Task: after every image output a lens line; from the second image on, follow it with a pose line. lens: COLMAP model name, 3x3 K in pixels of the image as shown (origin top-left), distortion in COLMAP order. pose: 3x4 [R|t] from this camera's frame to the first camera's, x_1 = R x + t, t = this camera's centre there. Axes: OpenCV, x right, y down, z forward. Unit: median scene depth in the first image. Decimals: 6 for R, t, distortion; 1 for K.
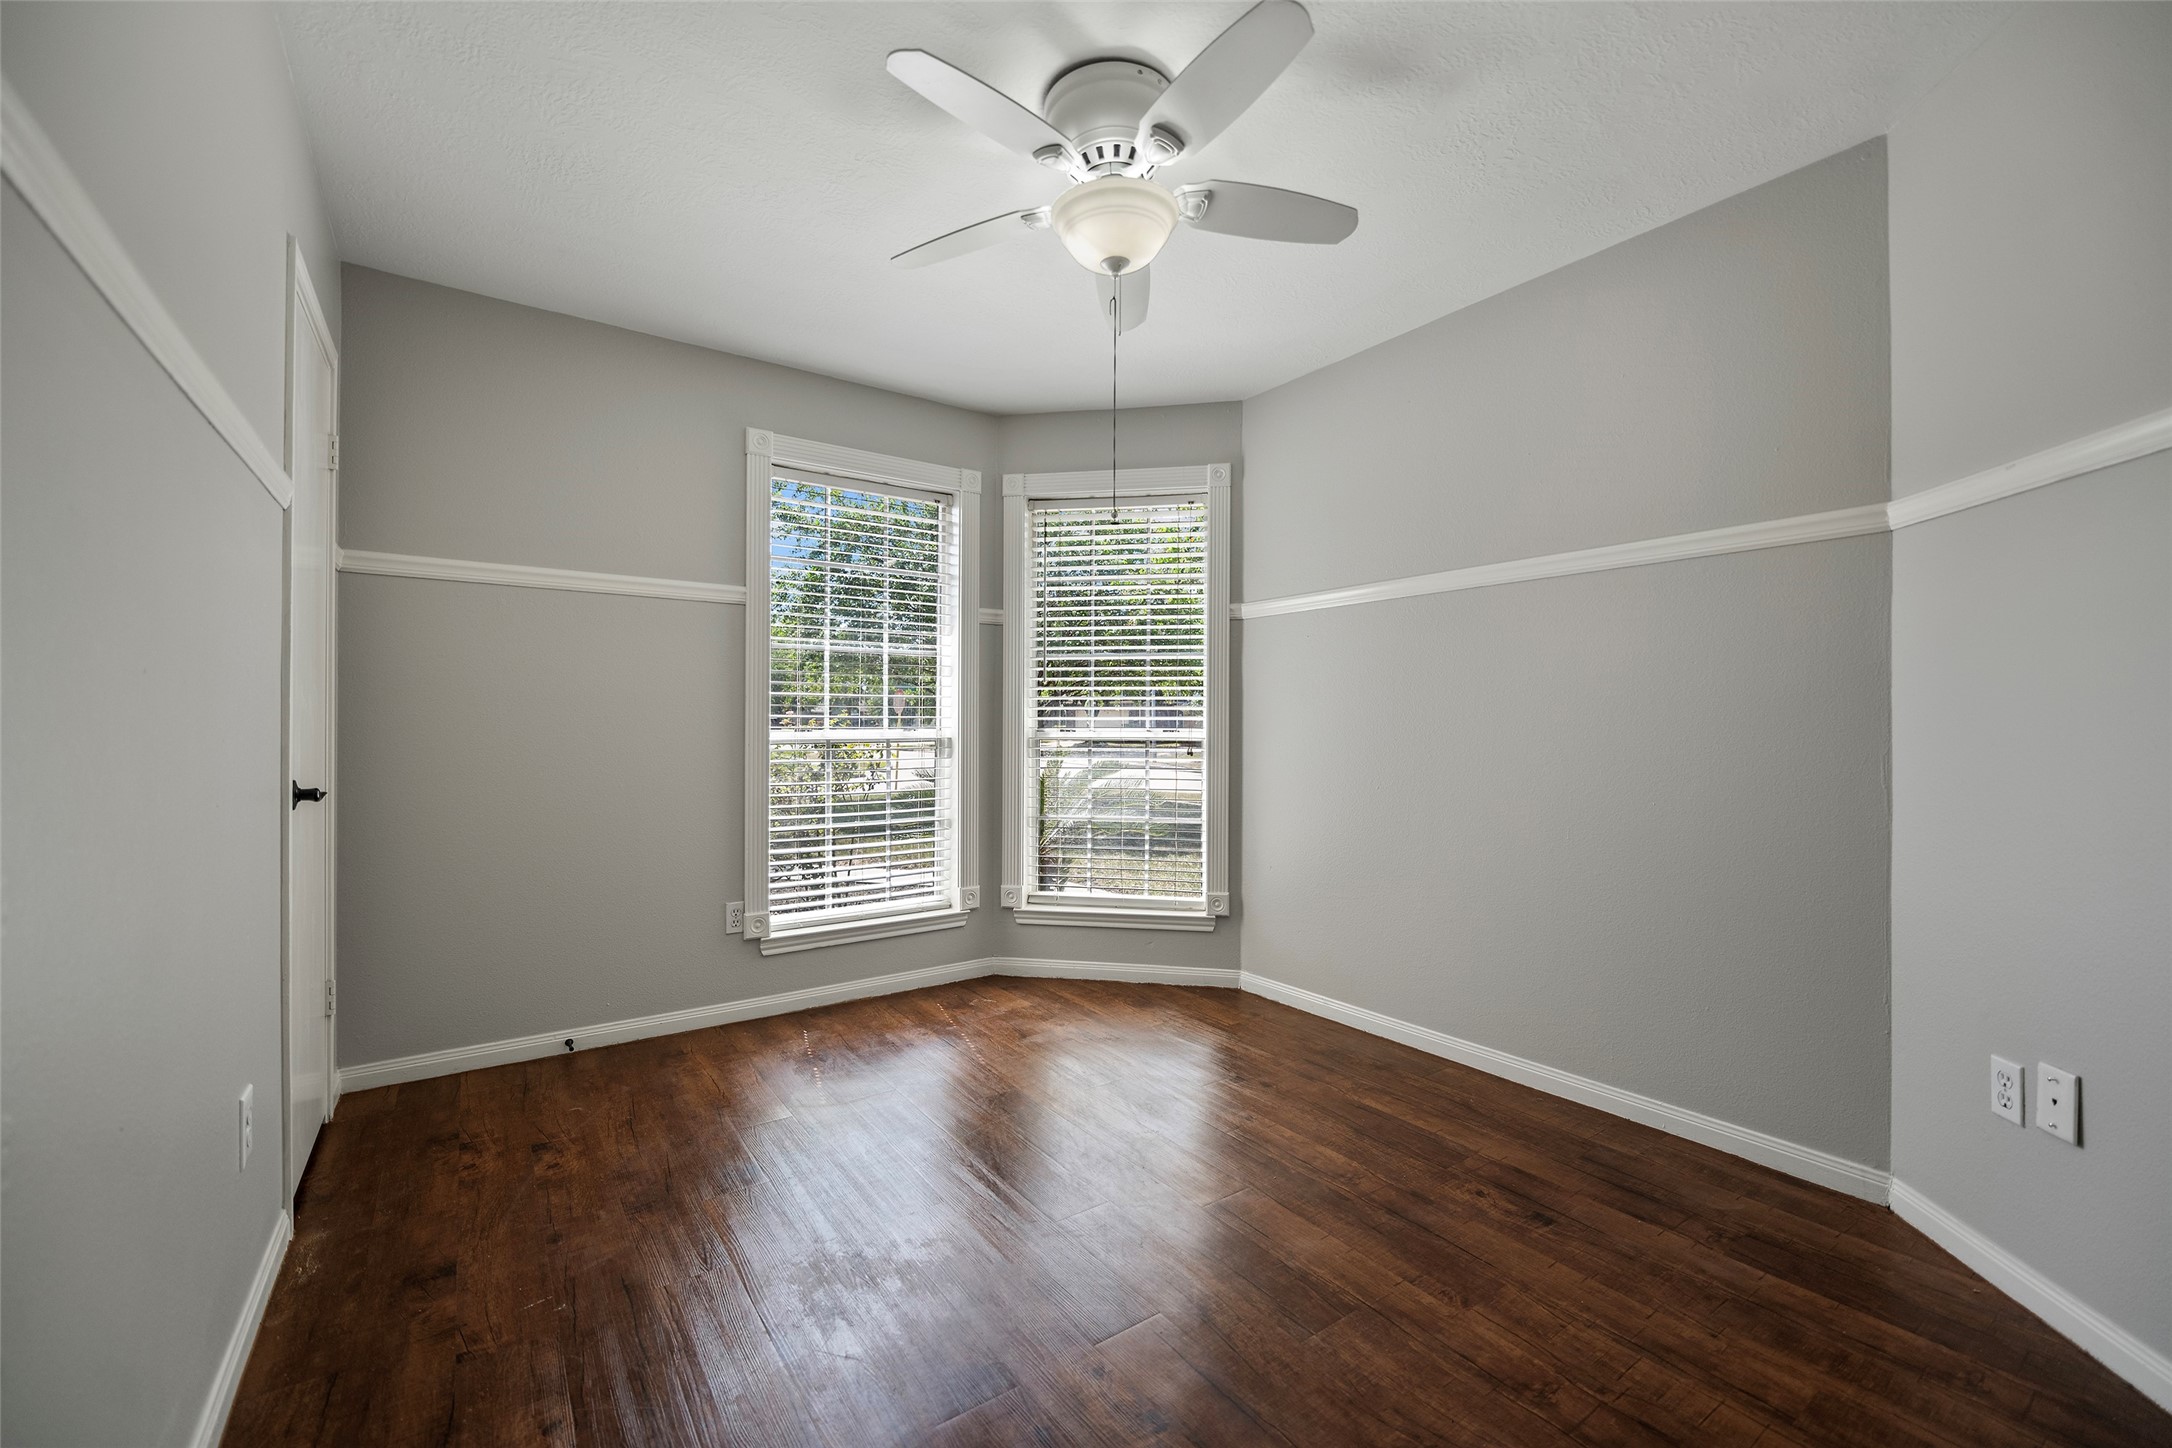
lens RADIAL K [[889.3, 0, 1084.4], [0, 889.3, 713.2], [0, 0, 1]] dist [-0.000906, -0.000015]
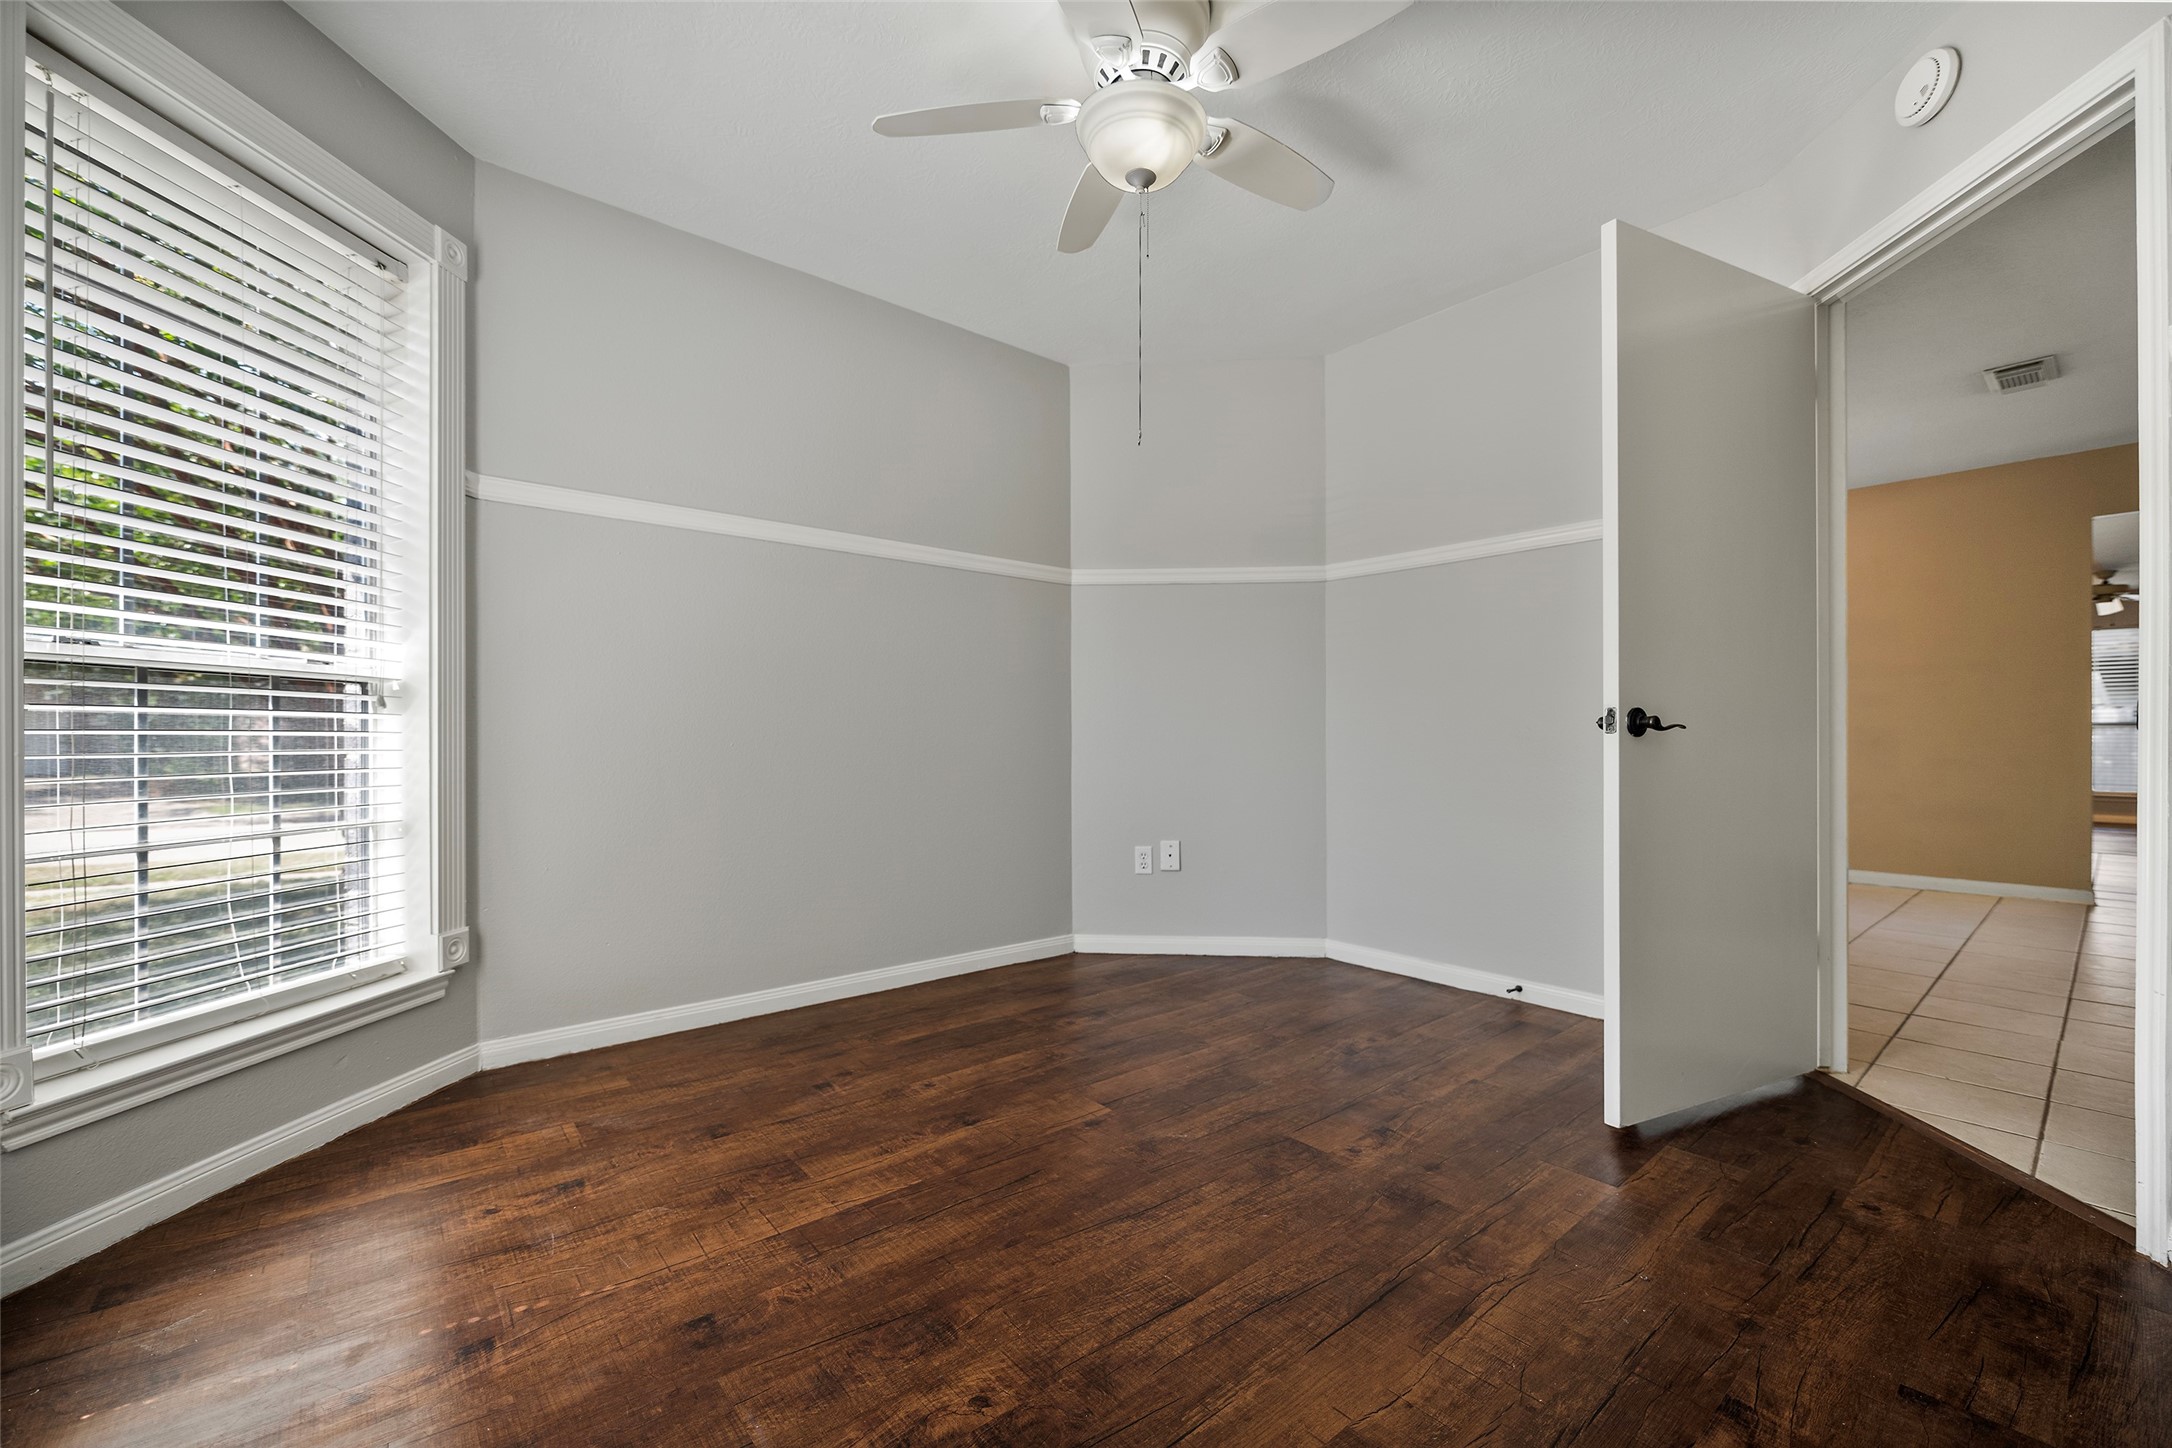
lens RADIAL K [[883.5, 0, 1087.0], [0, 883.5, 733.5], [0, 0, 1]] dist [-0.003430, -0.000686]
pose [[-0.092228, 0.002857, 0.995734, -0.887899], [-0.018005, 0.999828, -0.004537, 0.106816], [-0.995575, -0.018346, -0.092161, 1.104428]]
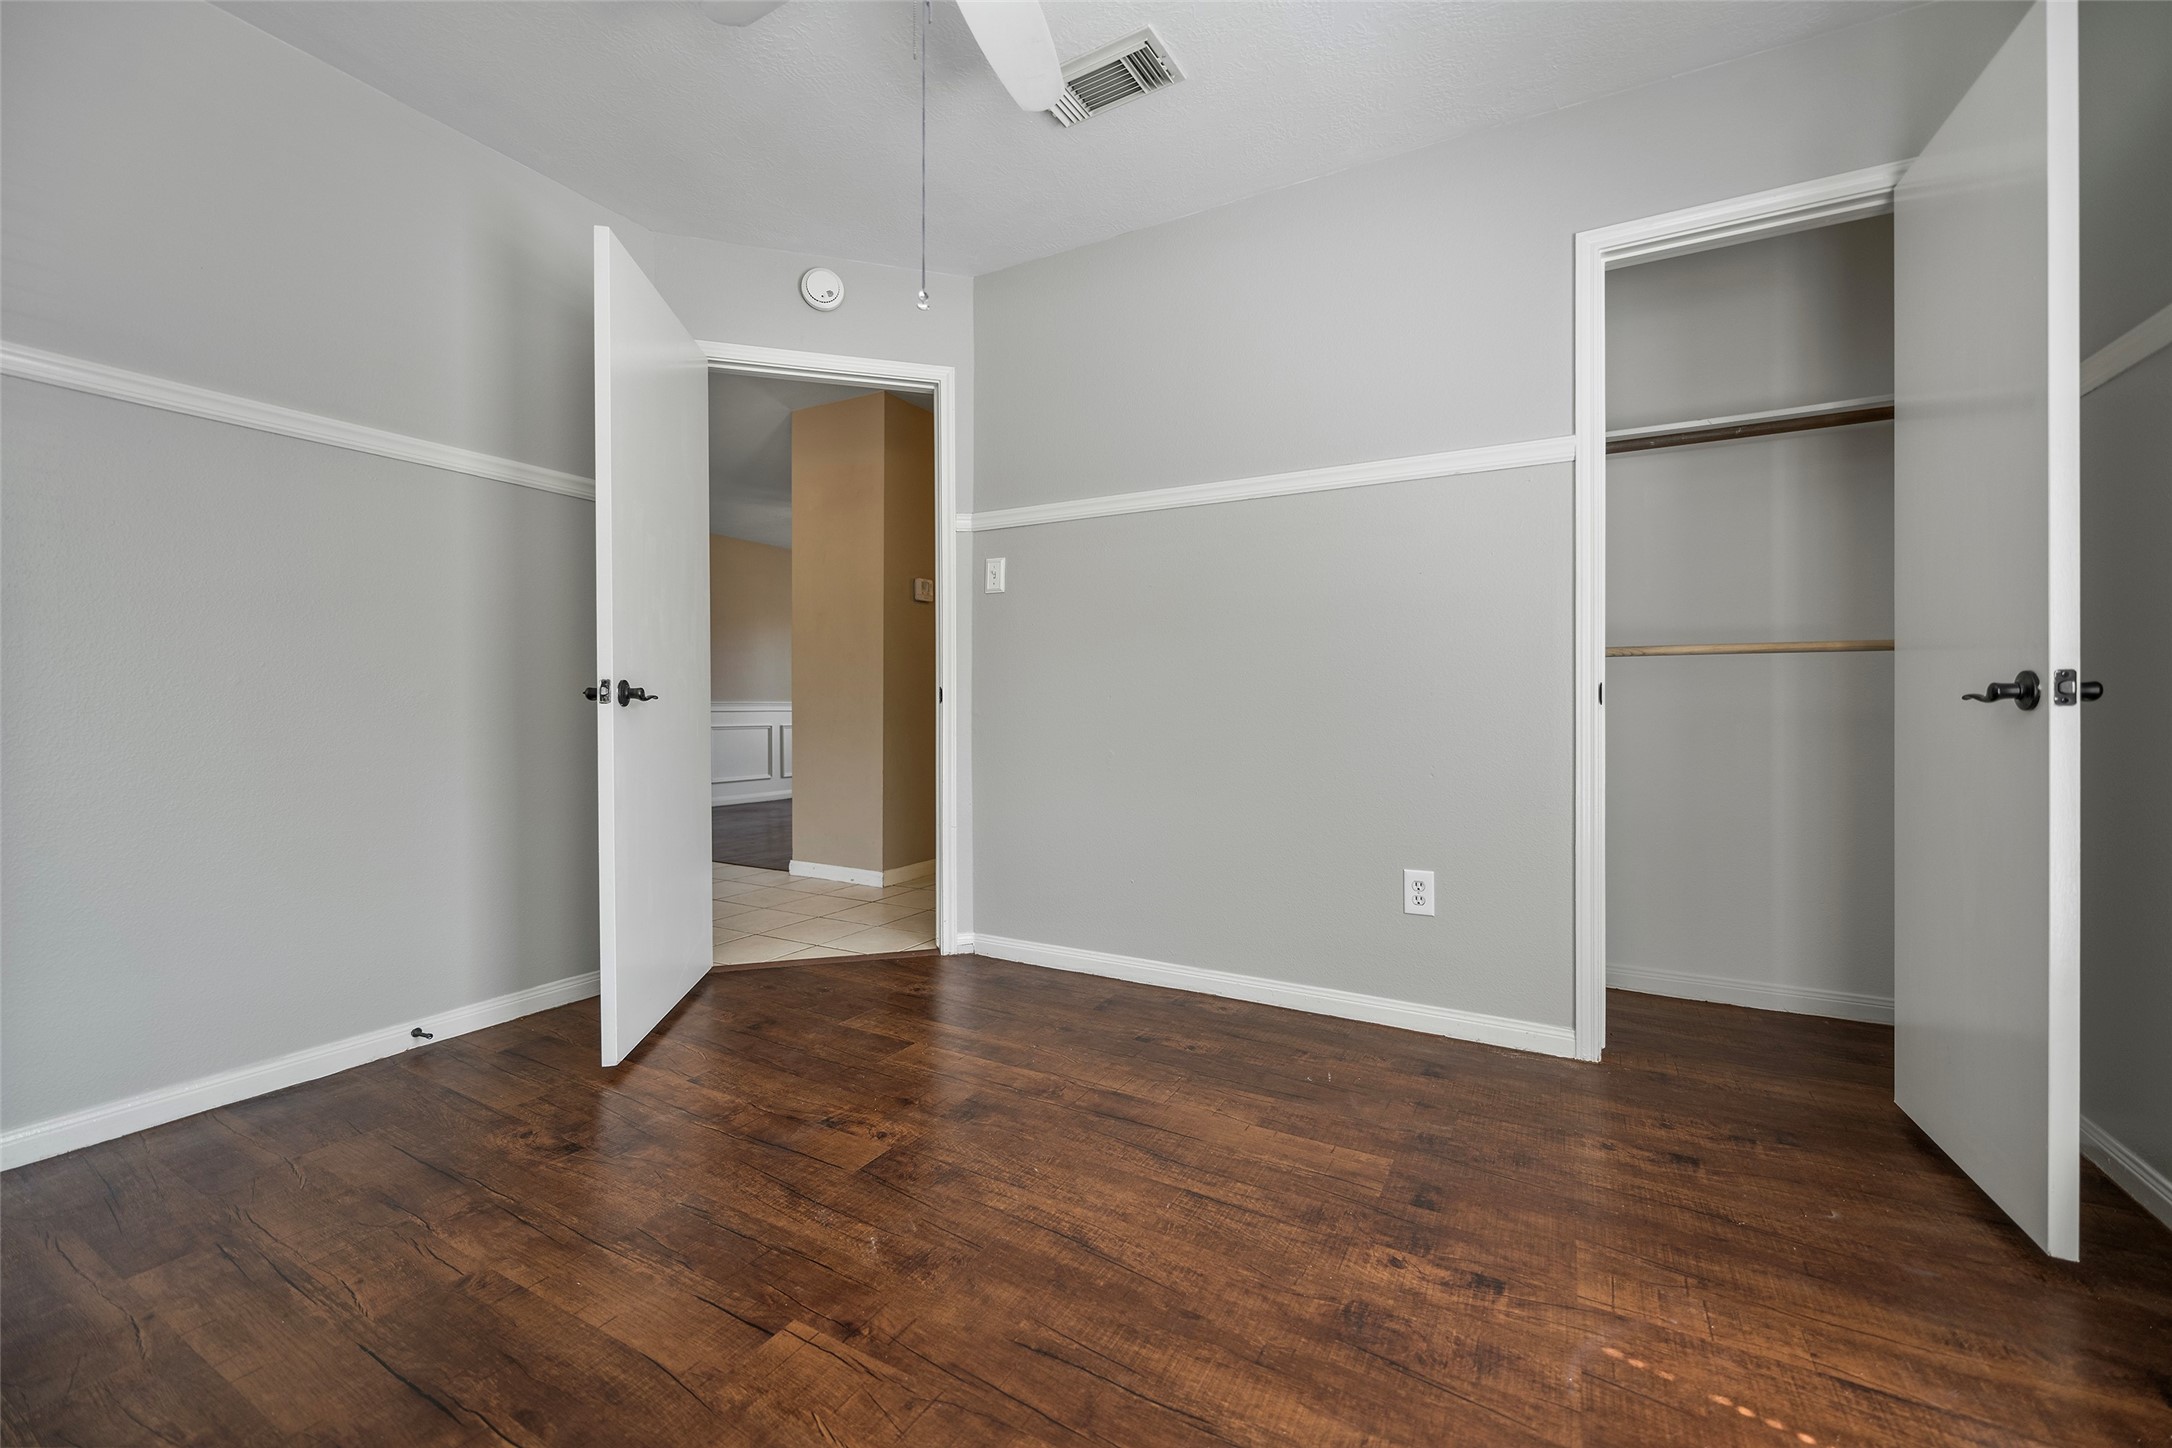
lens RADIAL K [[868.4, 0, 1086.5], [0, 868.4, 713.1], [0, 0, 1]] dist [-0.003492, -0.000891]
pose [[-0.895183, 0.000407, -0.445698, 0.217434], [0.004186, 0.999963, -0.007495, 0.112972], [0.445678, -0.008576, -0.895152, 1.619363]]
